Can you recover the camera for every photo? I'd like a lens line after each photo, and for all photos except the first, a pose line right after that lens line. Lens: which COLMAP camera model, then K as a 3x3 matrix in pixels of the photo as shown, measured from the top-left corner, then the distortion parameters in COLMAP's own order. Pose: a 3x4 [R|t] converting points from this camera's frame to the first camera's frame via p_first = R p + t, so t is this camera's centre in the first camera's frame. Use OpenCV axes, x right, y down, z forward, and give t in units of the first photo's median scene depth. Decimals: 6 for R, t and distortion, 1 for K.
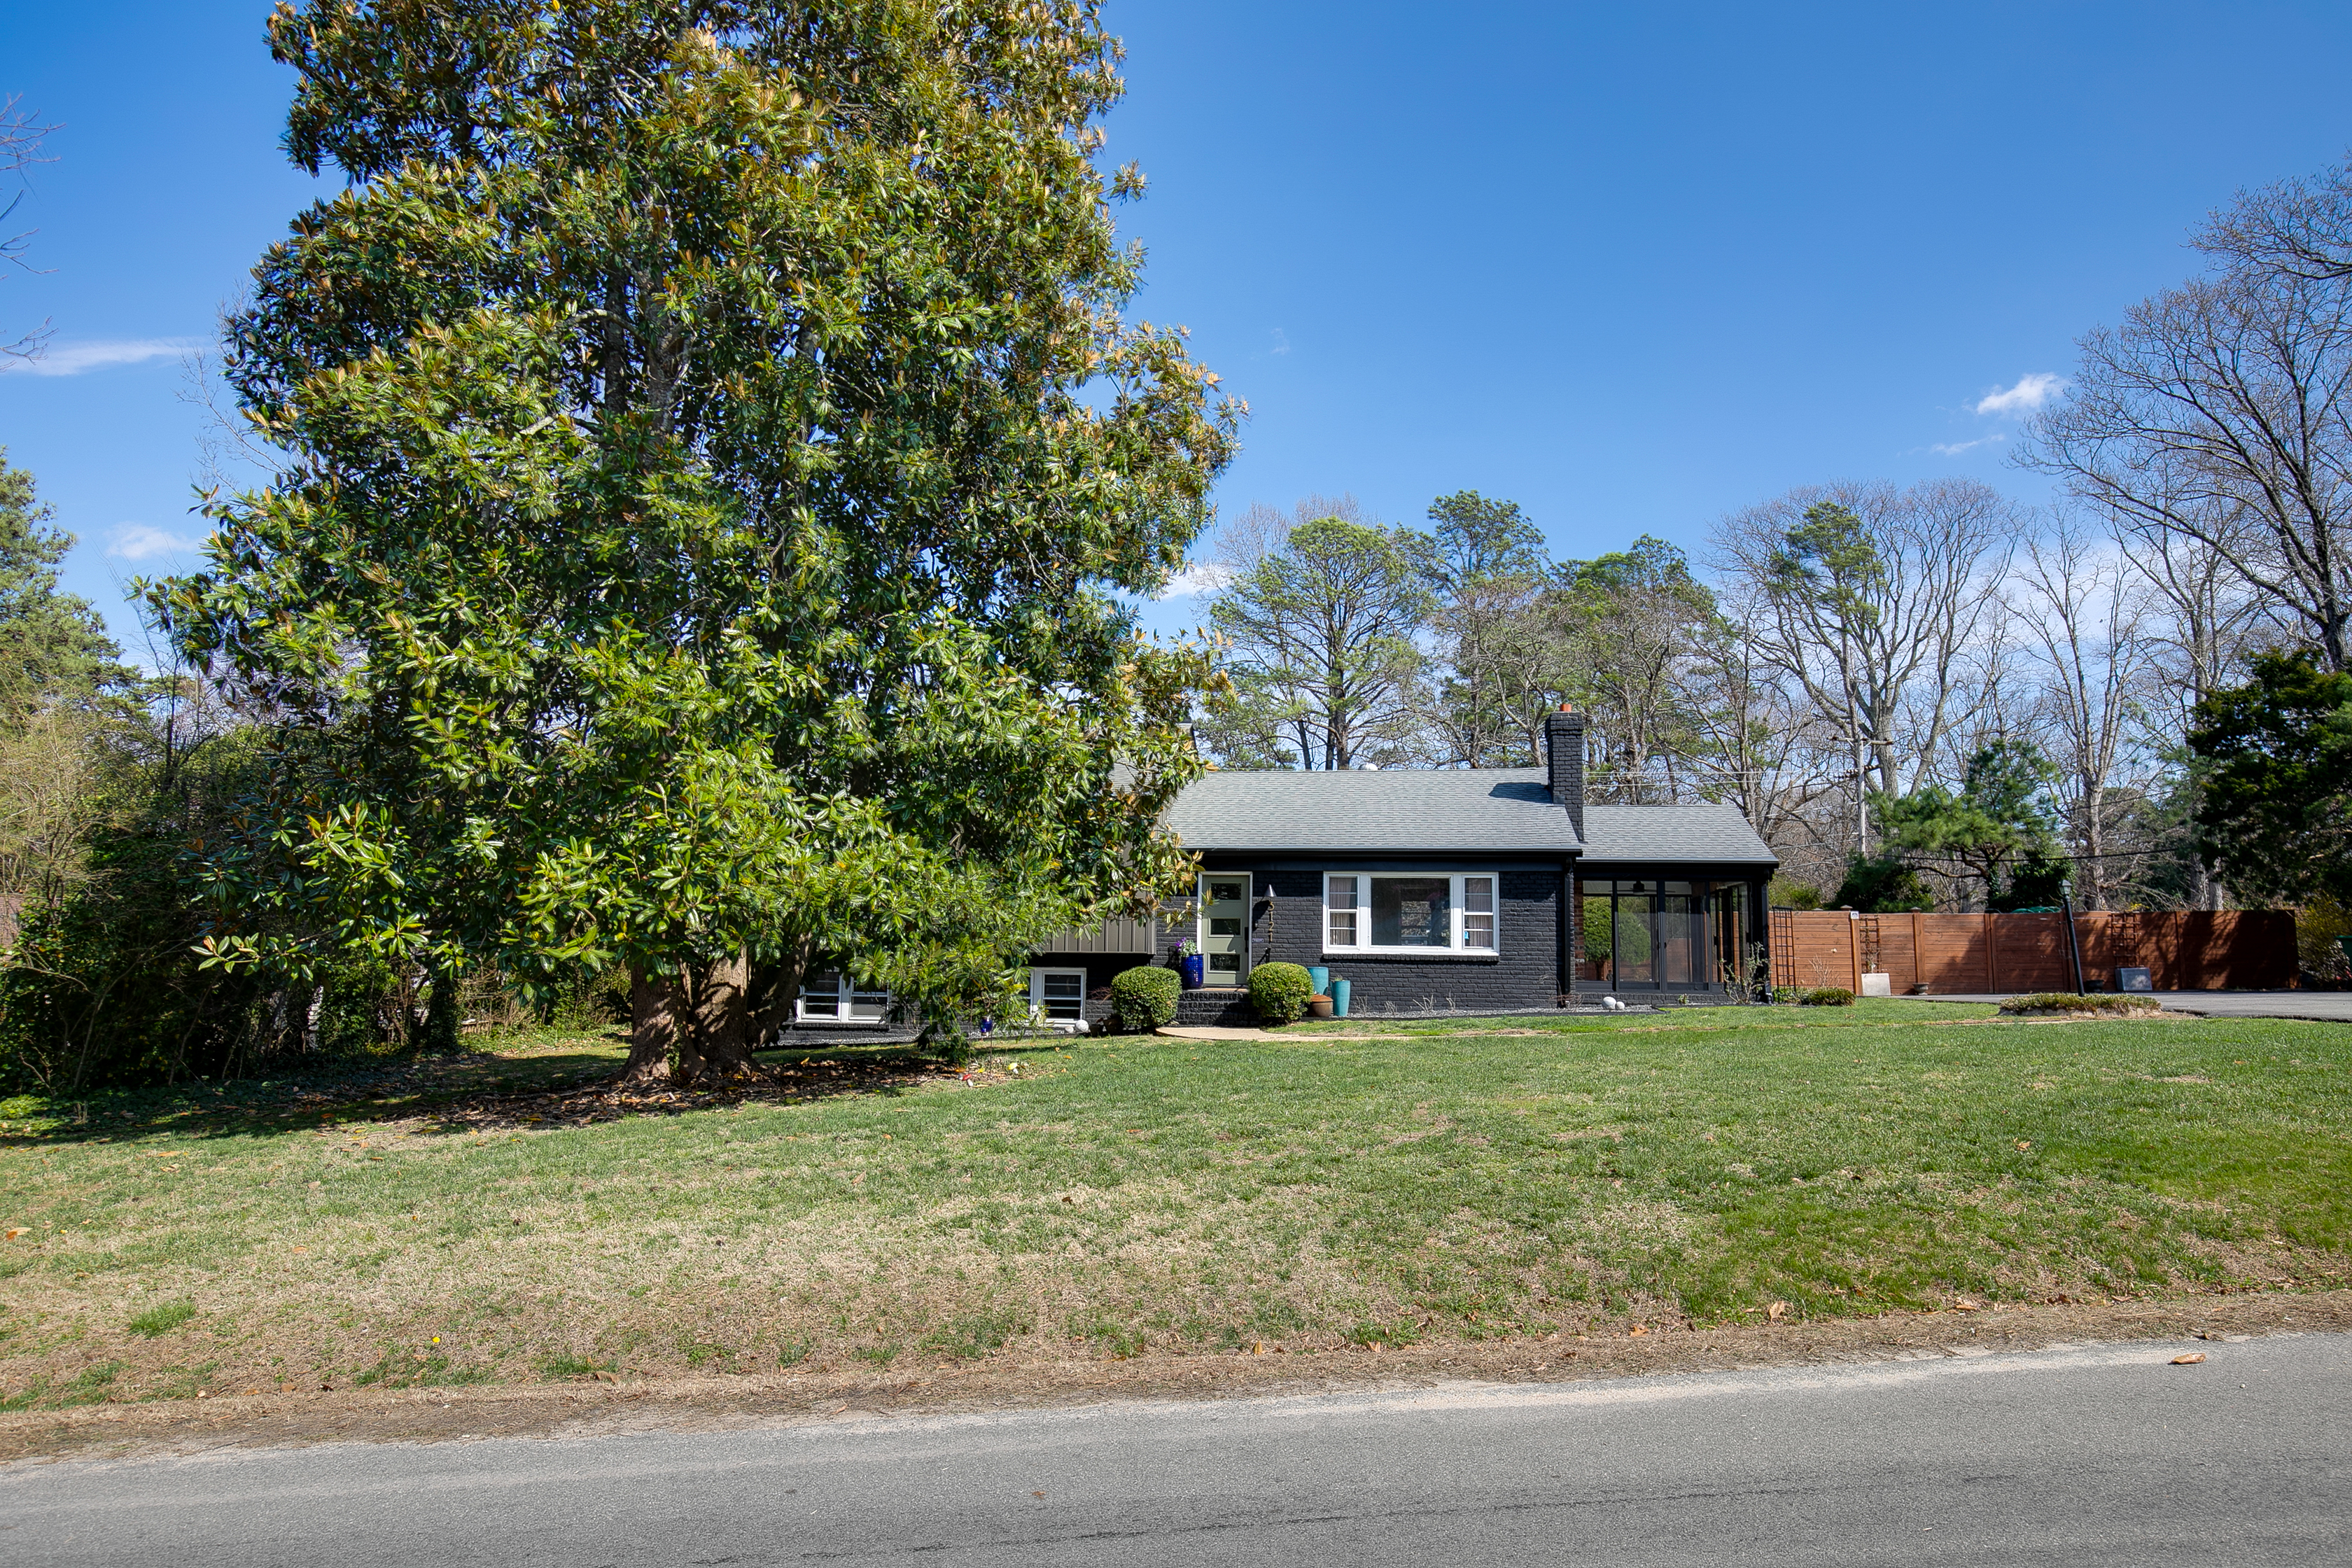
lens RADIAL K [[1427.3, 0, 1176.0], [0, 1427.3, 784.0], [0, 0, 1]] dist [-0.077186, -0.000147]
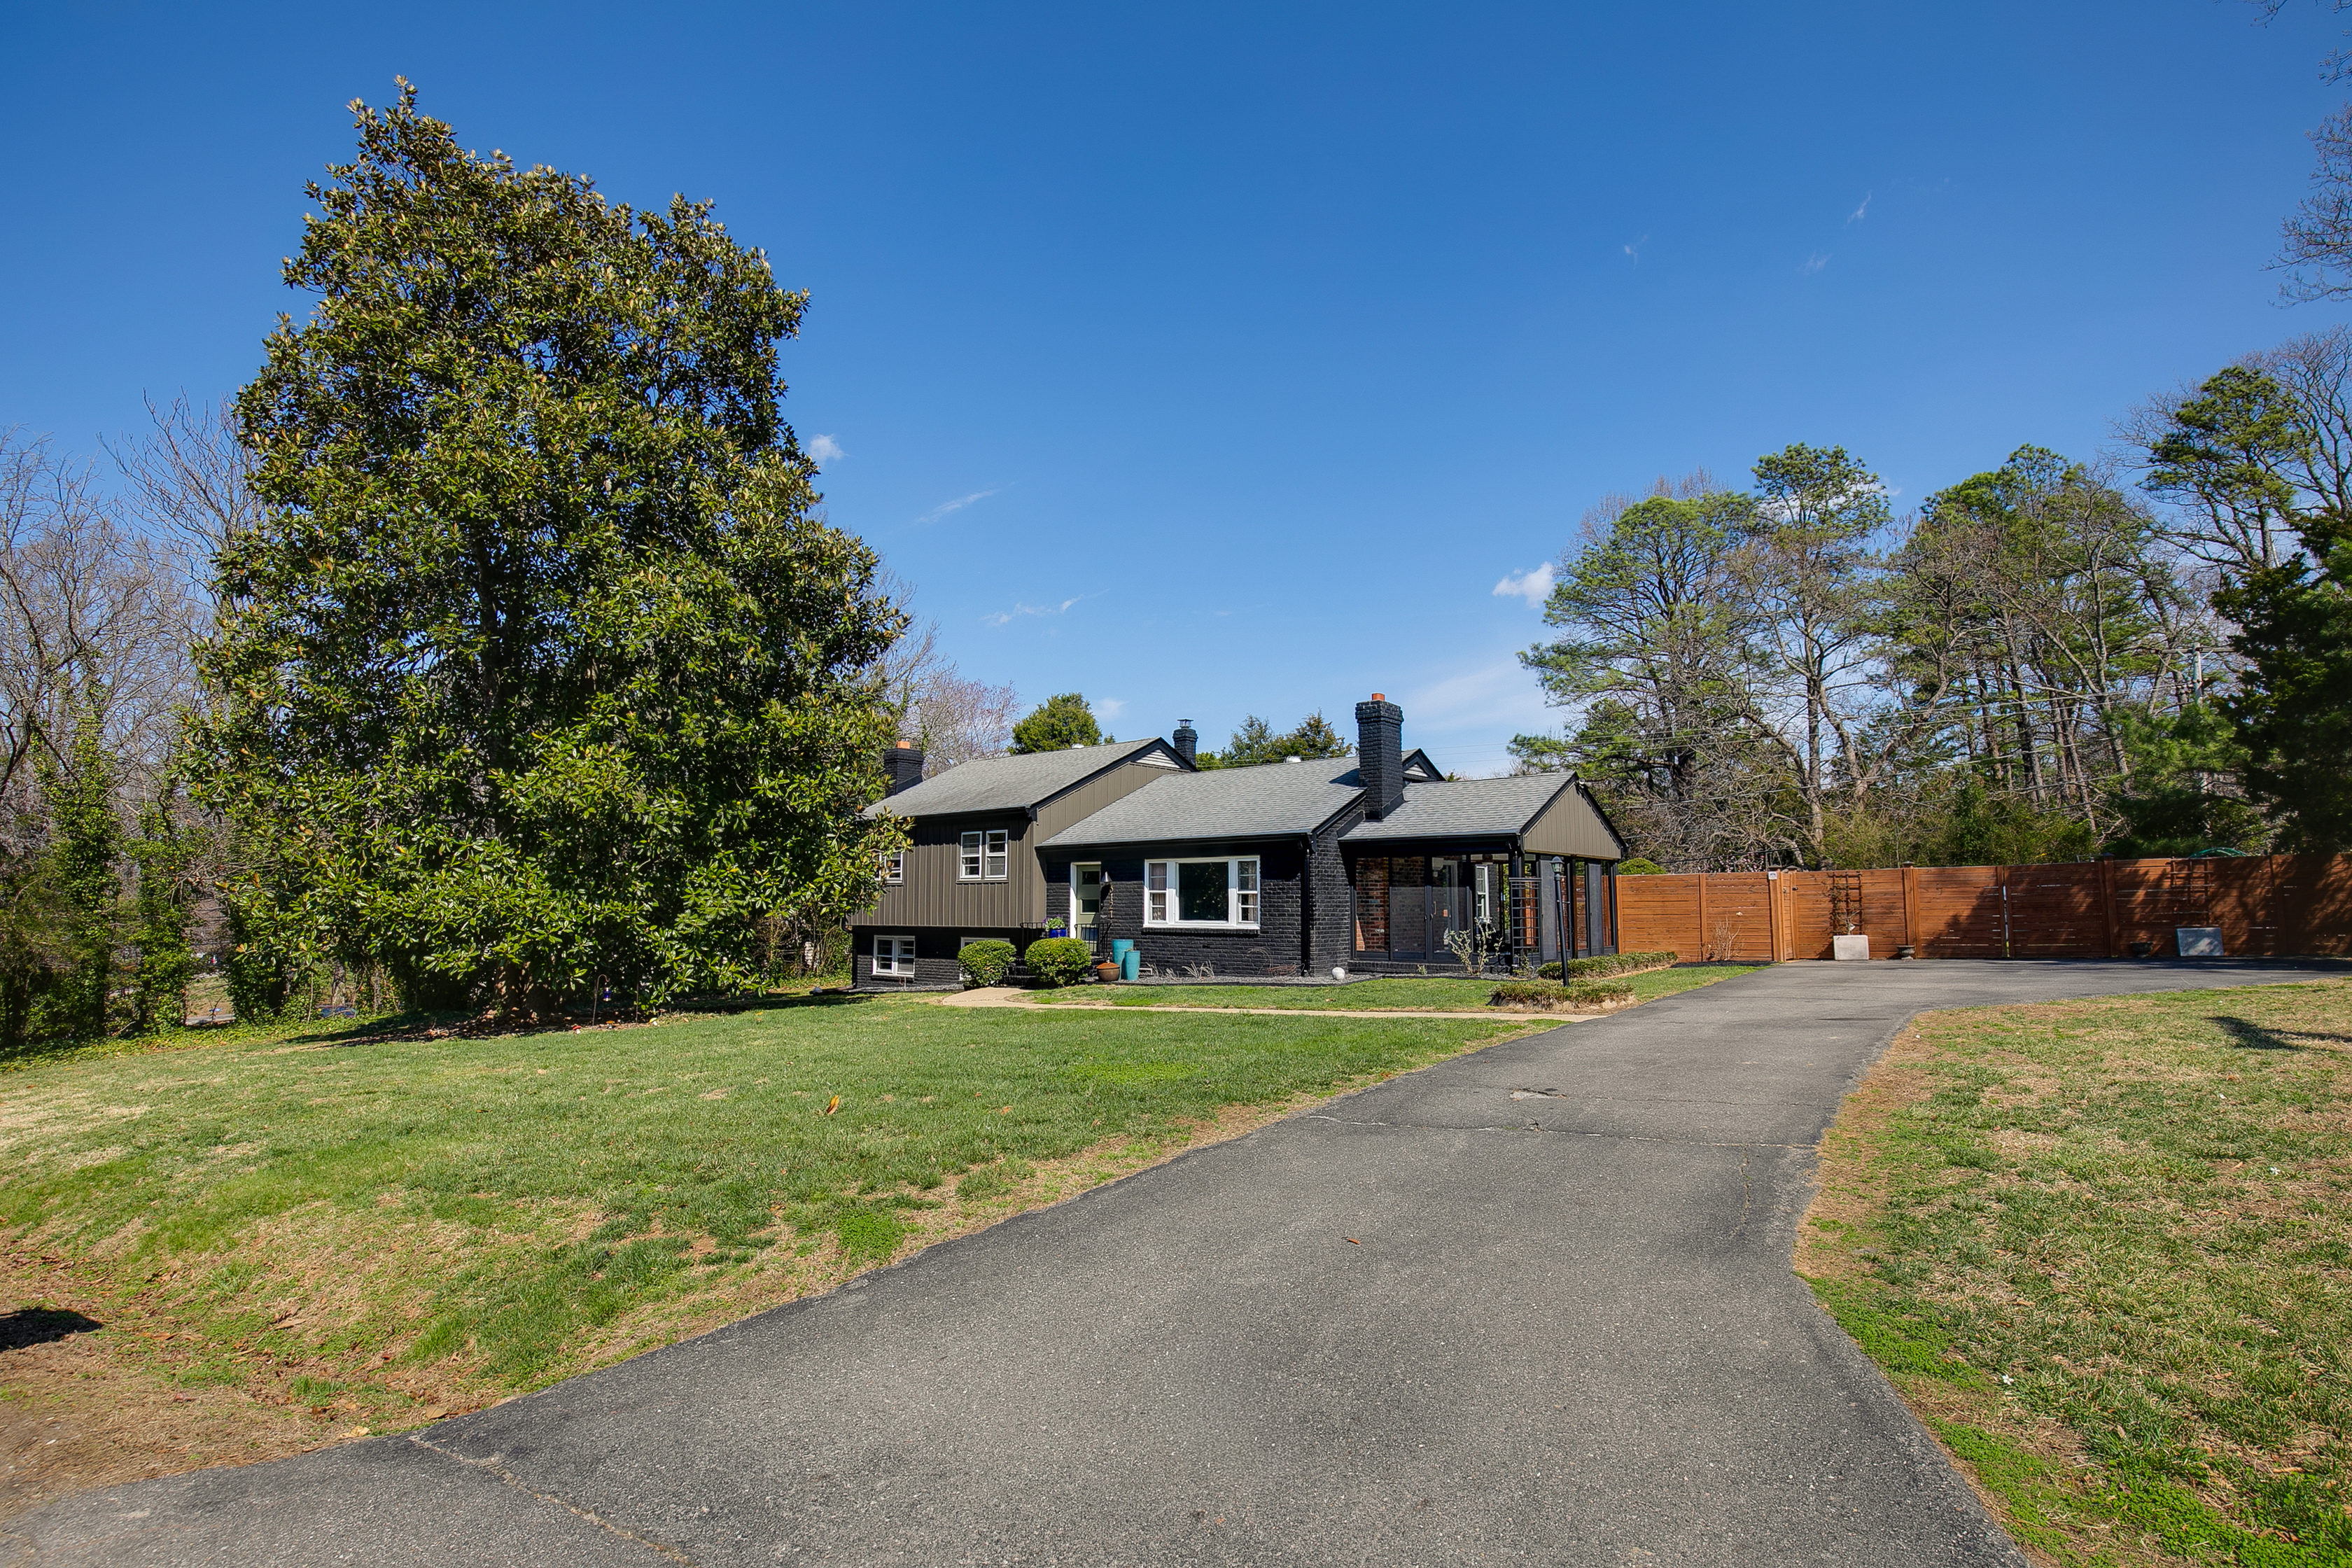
lens RADIAL K [[1129.4, 0, 1179.9], [0, 1129.4, 821.9], [0, 0, 1]] dist [-0.063621, -0.000399]
pose [[0.836201, -0.057469, -0.545403, 0.657021], [0.088157, 0.995647, 0.030250, 0.002713], [0.541291, -0.073376, 0.837628, 0.211804]]
